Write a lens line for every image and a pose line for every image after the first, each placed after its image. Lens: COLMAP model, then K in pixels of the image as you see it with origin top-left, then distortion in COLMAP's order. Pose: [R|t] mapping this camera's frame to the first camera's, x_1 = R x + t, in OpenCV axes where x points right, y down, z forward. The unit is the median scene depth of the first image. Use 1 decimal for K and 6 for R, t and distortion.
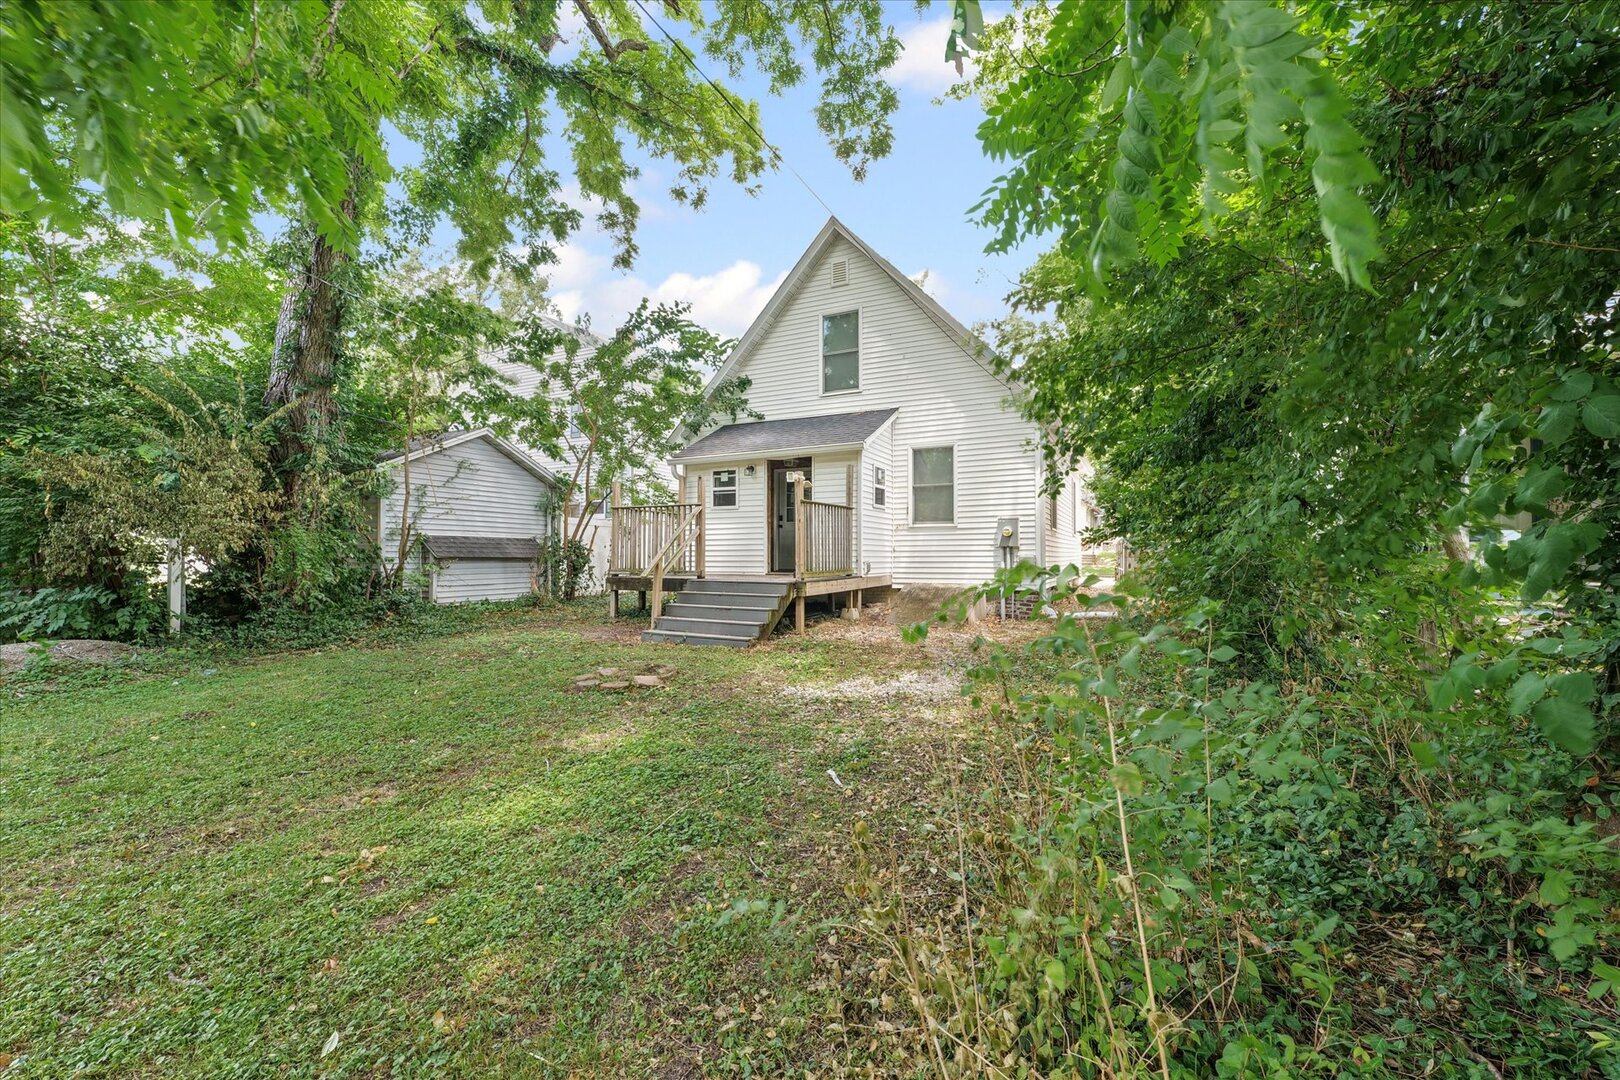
lens RADIAL K [[678.7, 0, 805.8], [0, 678.7, 537.7], [0, 0, 1]] dist [-0.000367, -0.000143]
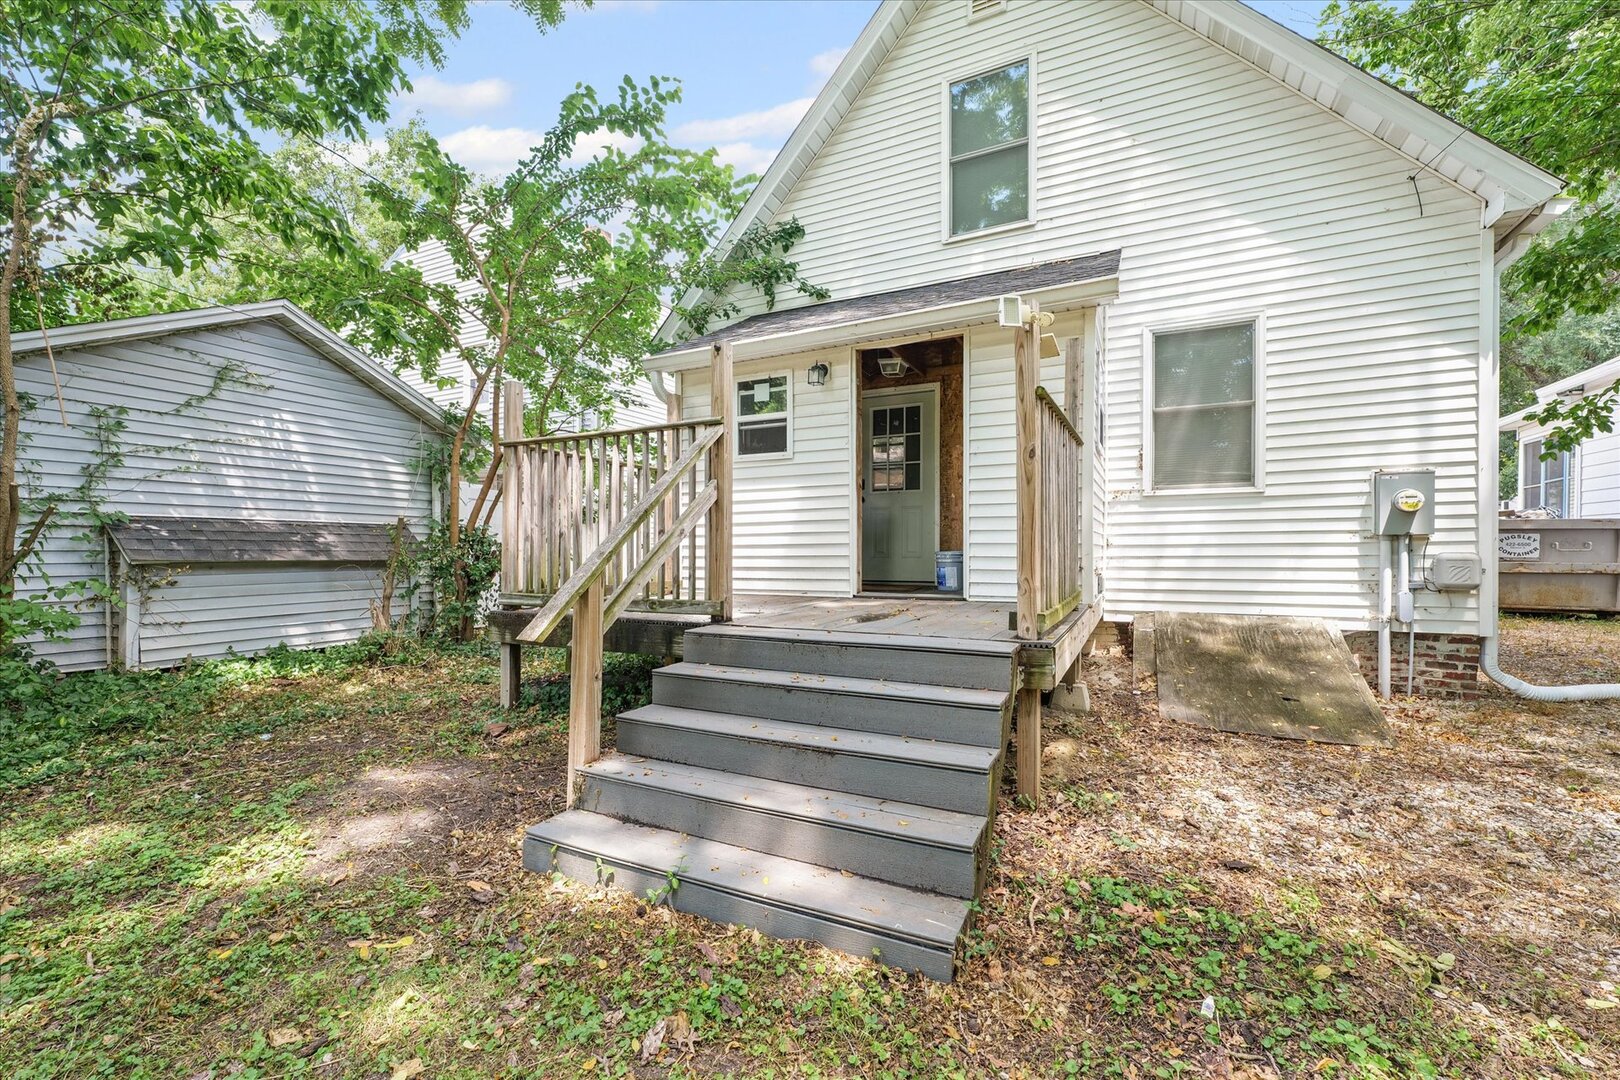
lens RADIAL K [[678.7, 0, 812.9], [0, 678.7, 546.2], [0, 0, 1]] dist [-0.000367, -0.000143]
pose [[0.999949, -0.003955, 0.009300, -0.087513], [0.003741, 0.999732, 0.022853, 0.008093], [-0.009388, -0.022817, 0.999696, 0.511373]]
